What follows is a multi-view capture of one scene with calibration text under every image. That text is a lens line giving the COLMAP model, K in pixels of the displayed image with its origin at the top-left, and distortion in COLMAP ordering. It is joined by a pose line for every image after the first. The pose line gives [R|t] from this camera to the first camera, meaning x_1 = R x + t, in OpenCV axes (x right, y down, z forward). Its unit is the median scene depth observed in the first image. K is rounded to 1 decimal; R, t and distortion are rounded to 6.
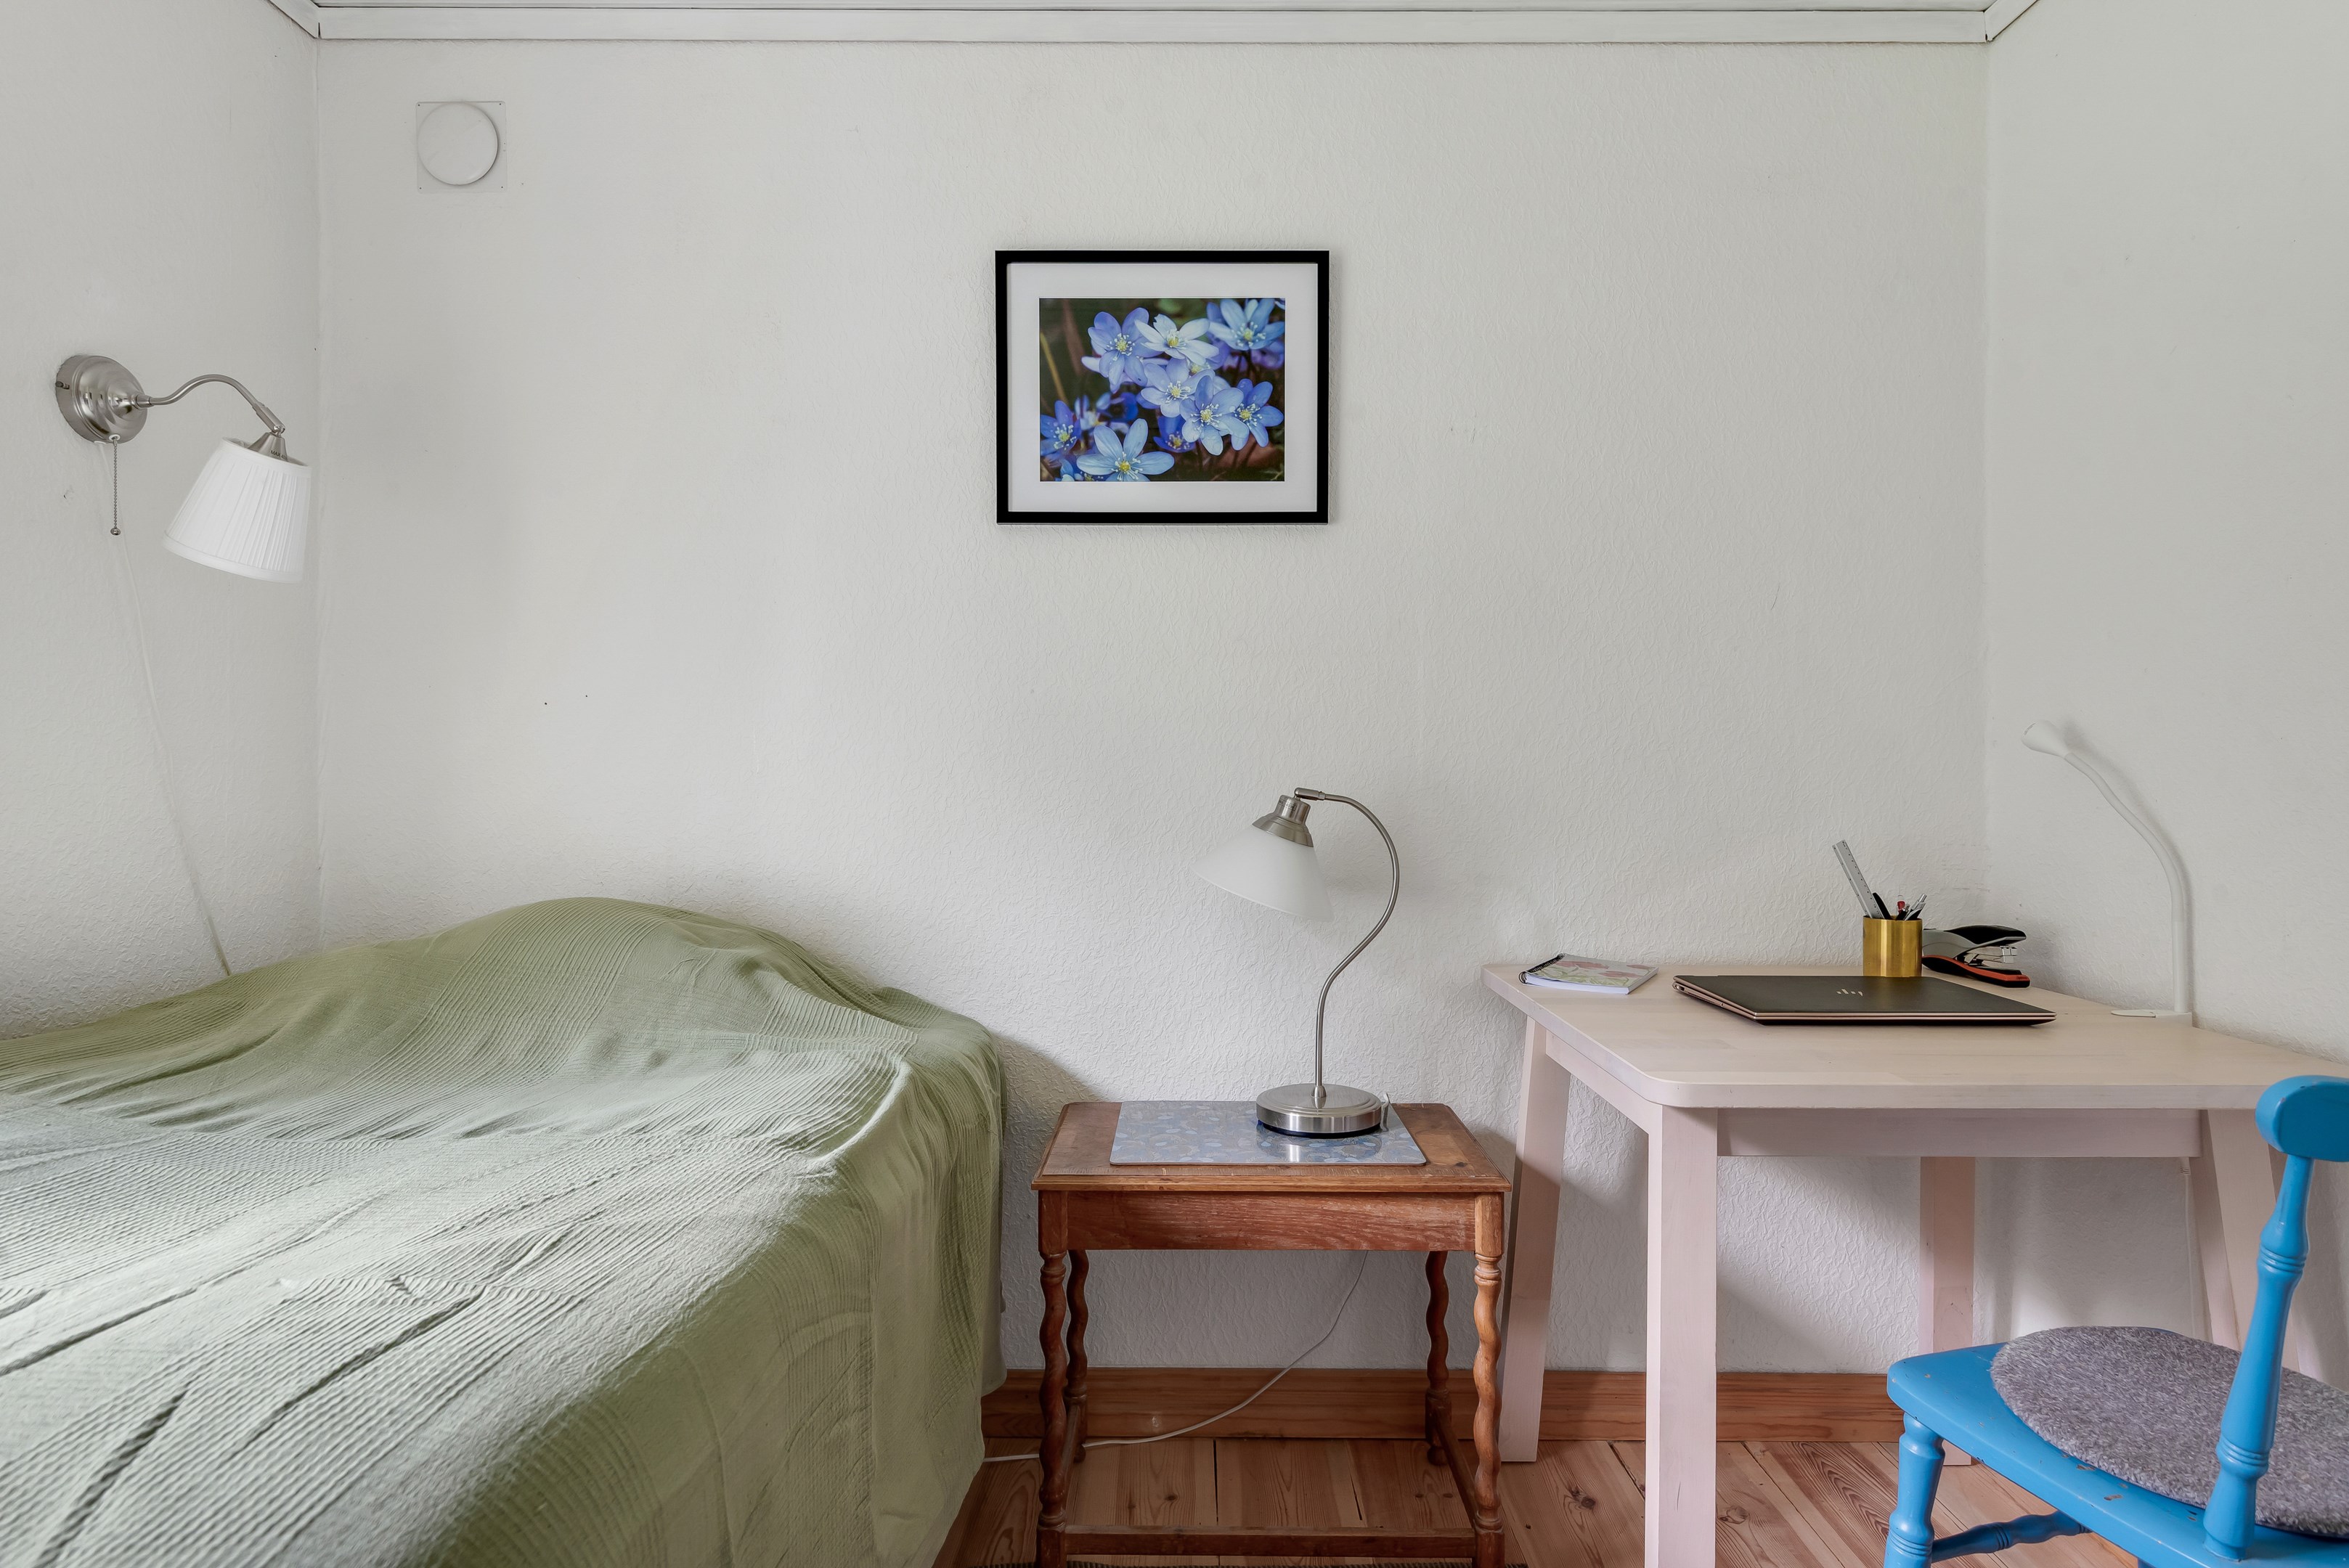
lens RADIAL K [[1208.3, 0, 1178.3], [0, 1208.3, 797.6], [0, 0, 1]] dist [0.036235, -0.031180]
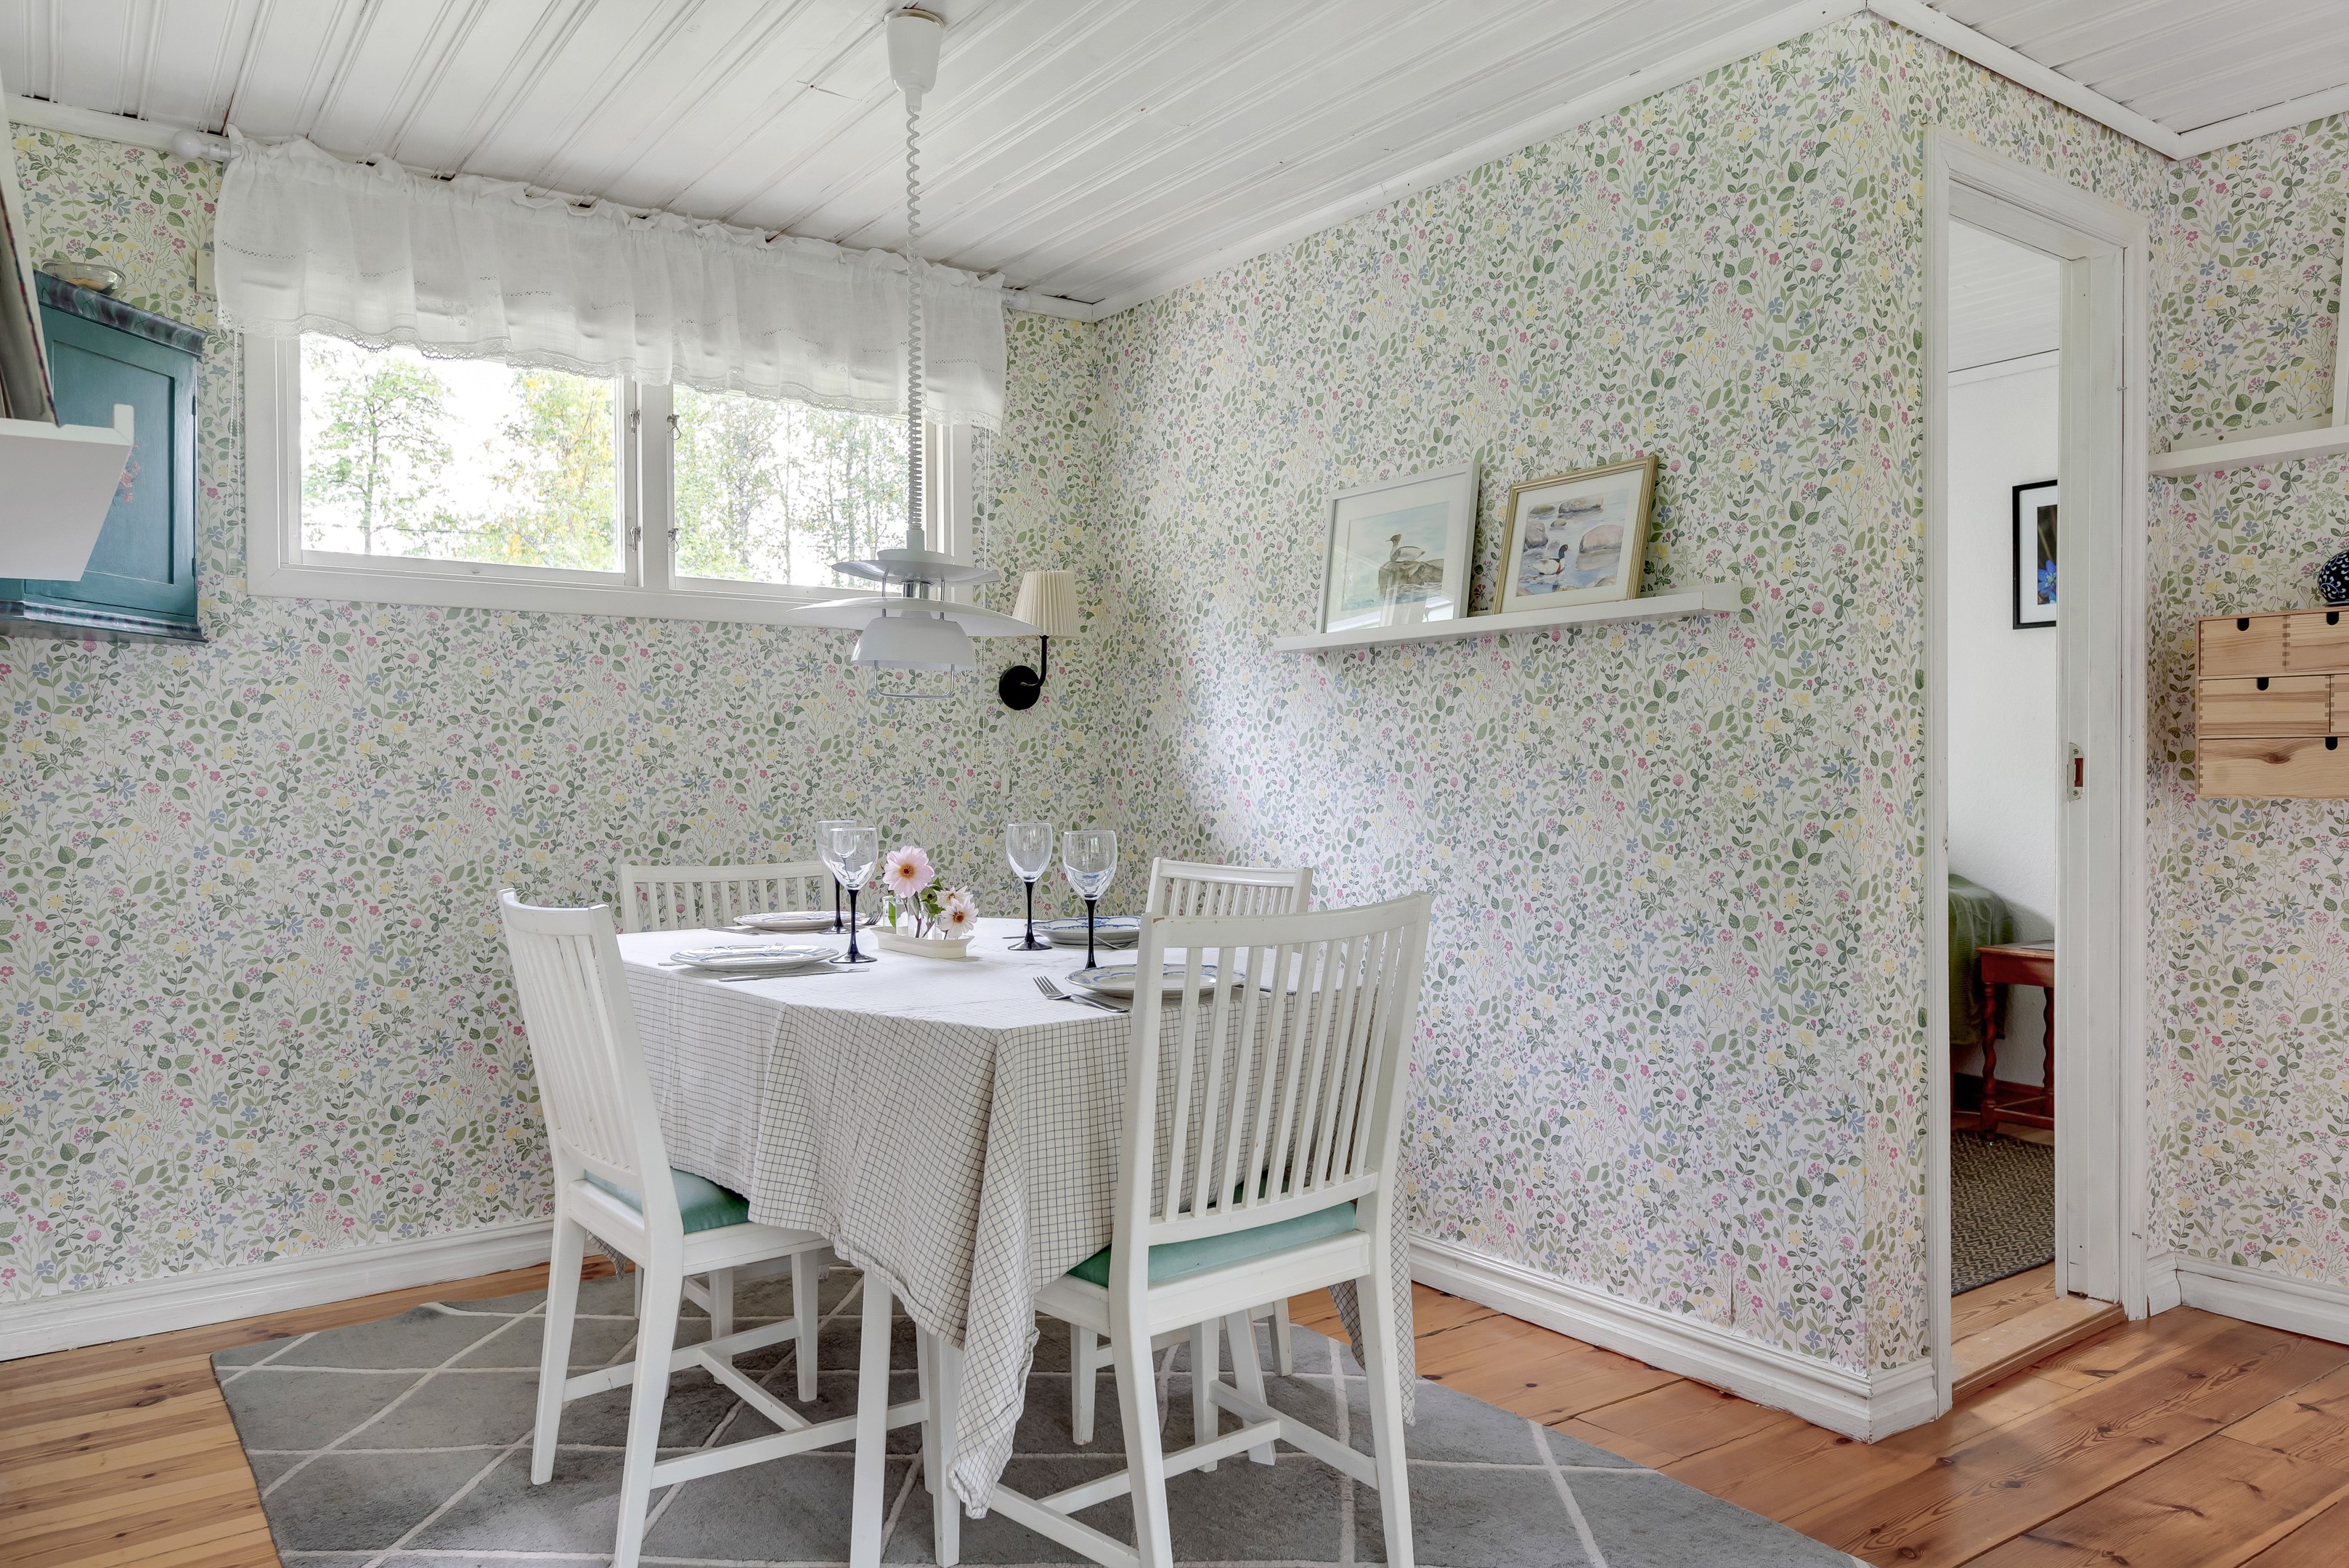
lens RADIAL K [[1616.1, 0, 1190.8], [0, 1616.1, 782.5], [0, 0, 1]] dist [0.034109, -0.026017]
pose [[0.583610, 0.002768, -0.812030, 1.159600], [-0.008701, 0.999958, -0.002845, 0.030540], [0.811988, 0.008726, 0.583609, -1.510207]]
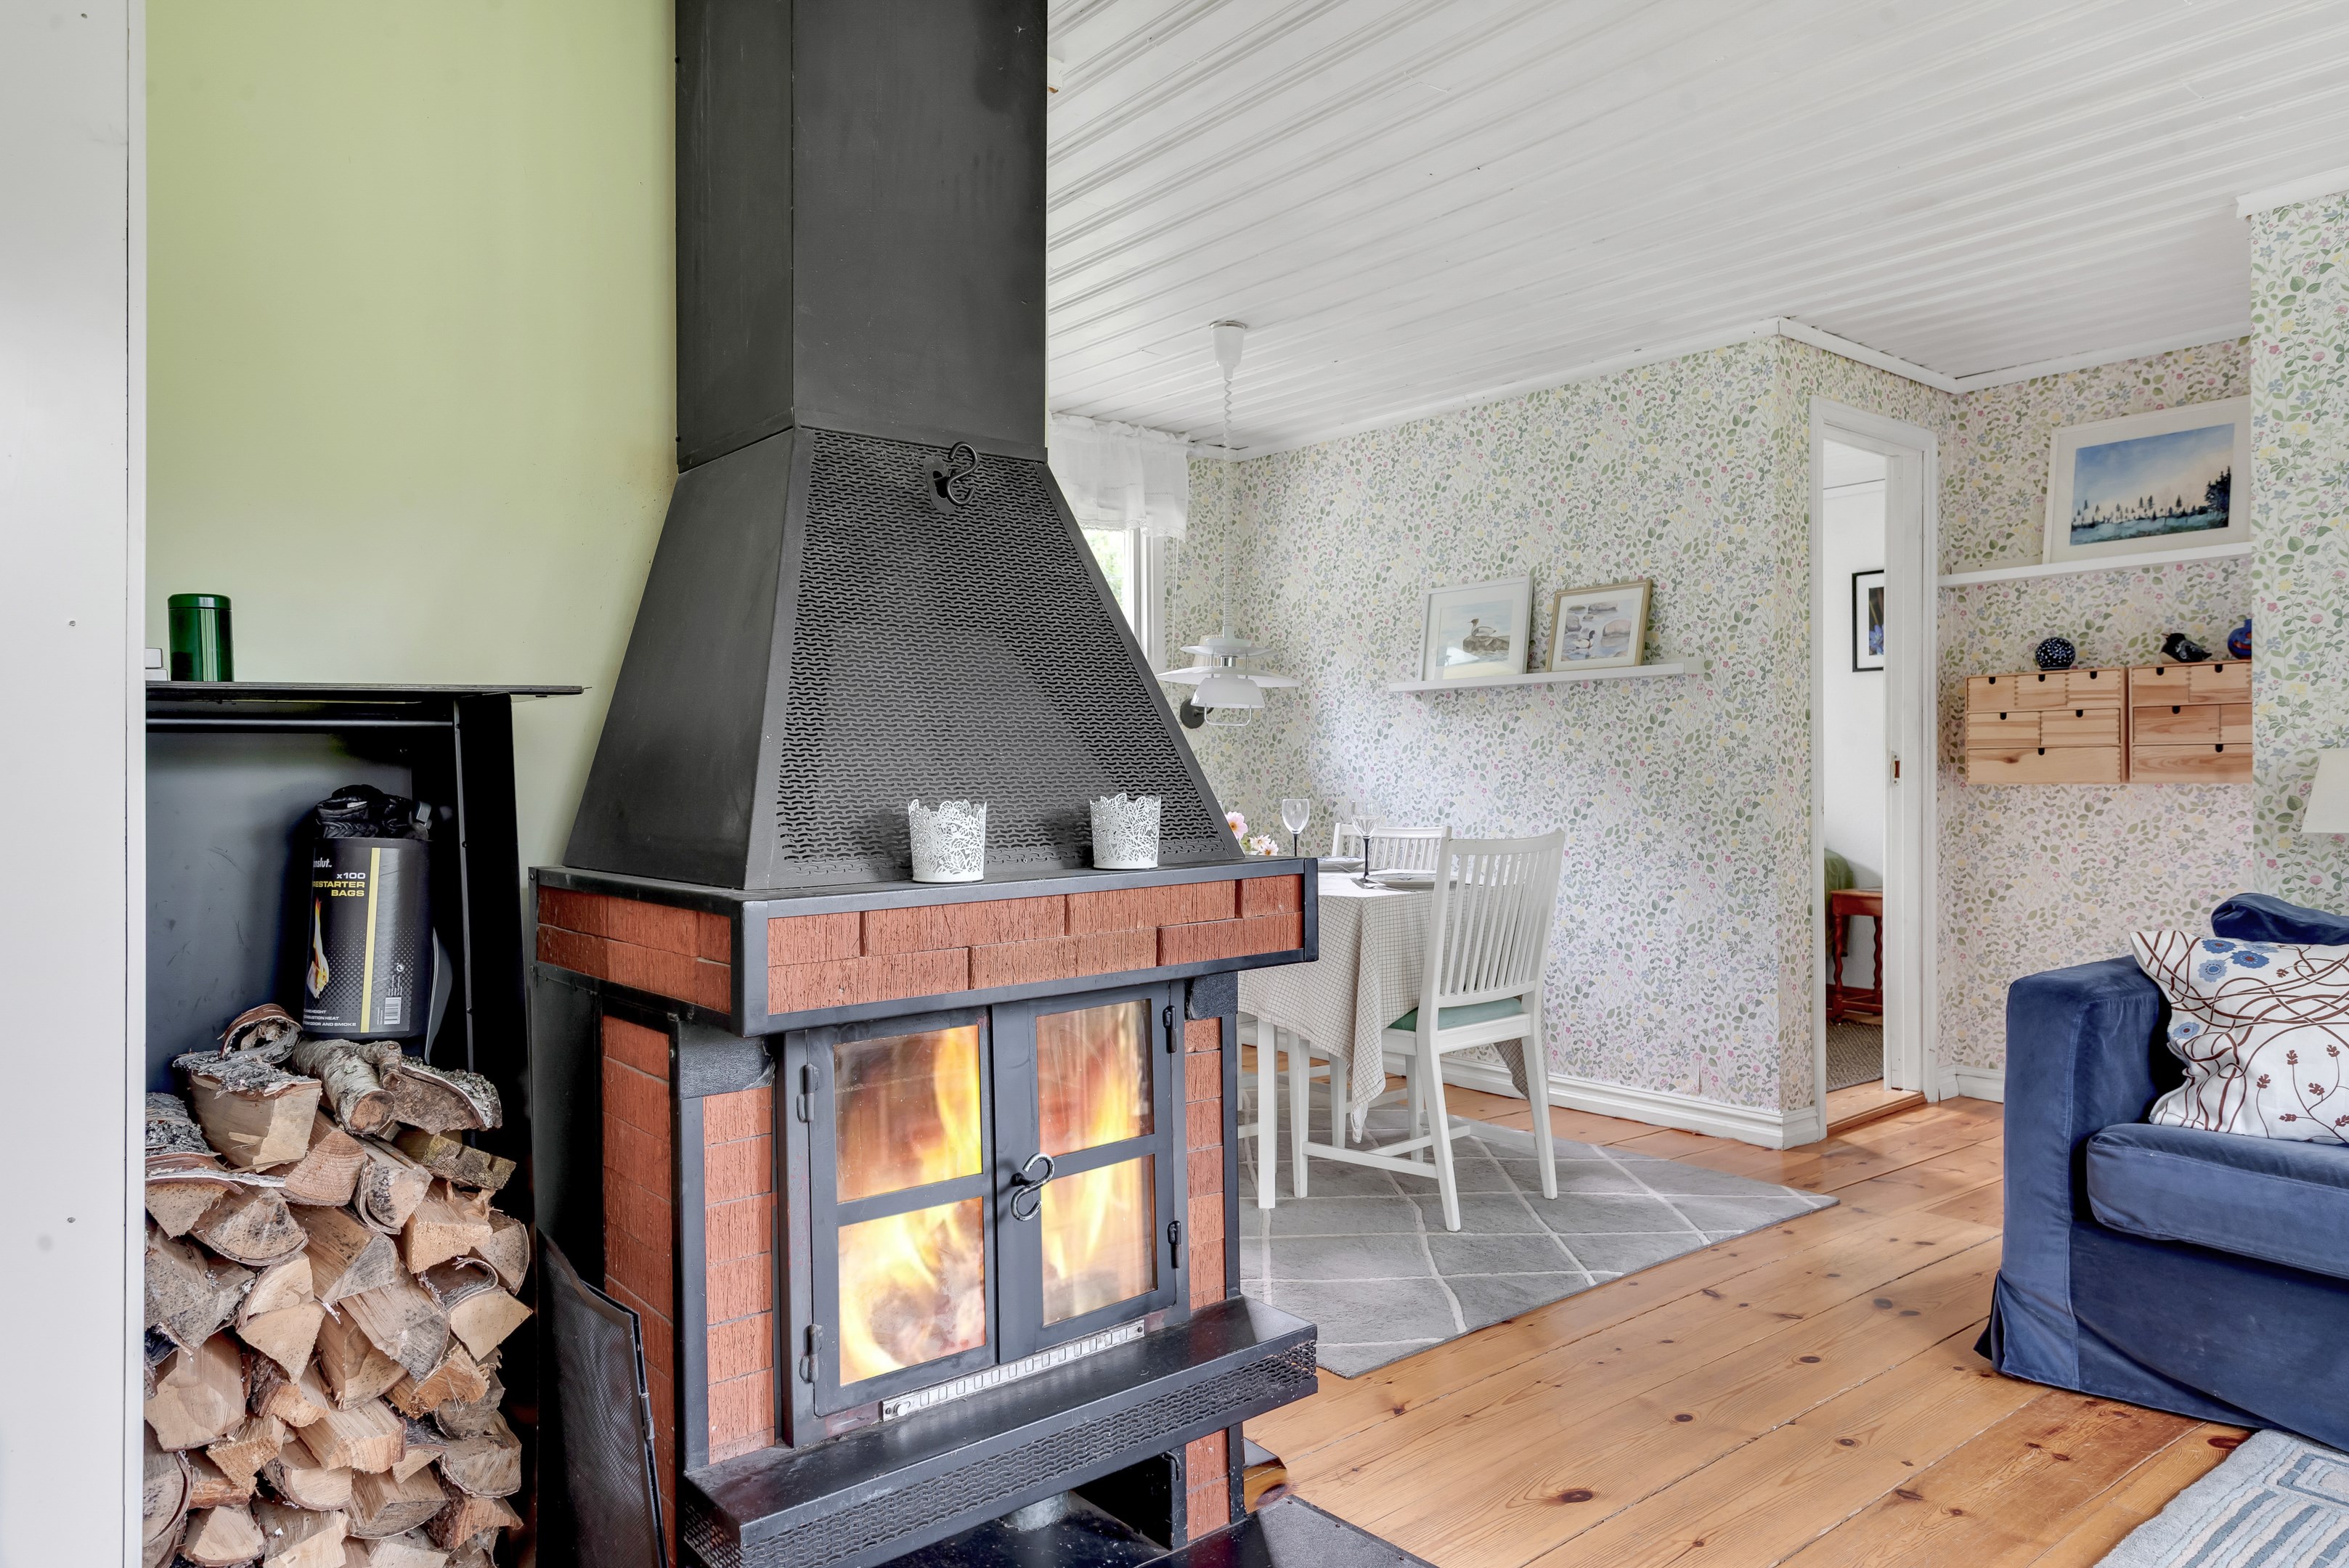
lens RADIAL K [[1532.9, 0, 1174.5], [0, 1532.9, 784.0], [0, 0, 1]] dist [0.039922, -0.026985]
pose [[0.632880, -0.000440, -0.774250, 1.563619], [-0.006908, 0.999957, -0.006214, 0.056047], [0.774219, 0.009281, 0.632849, -2.353680]]
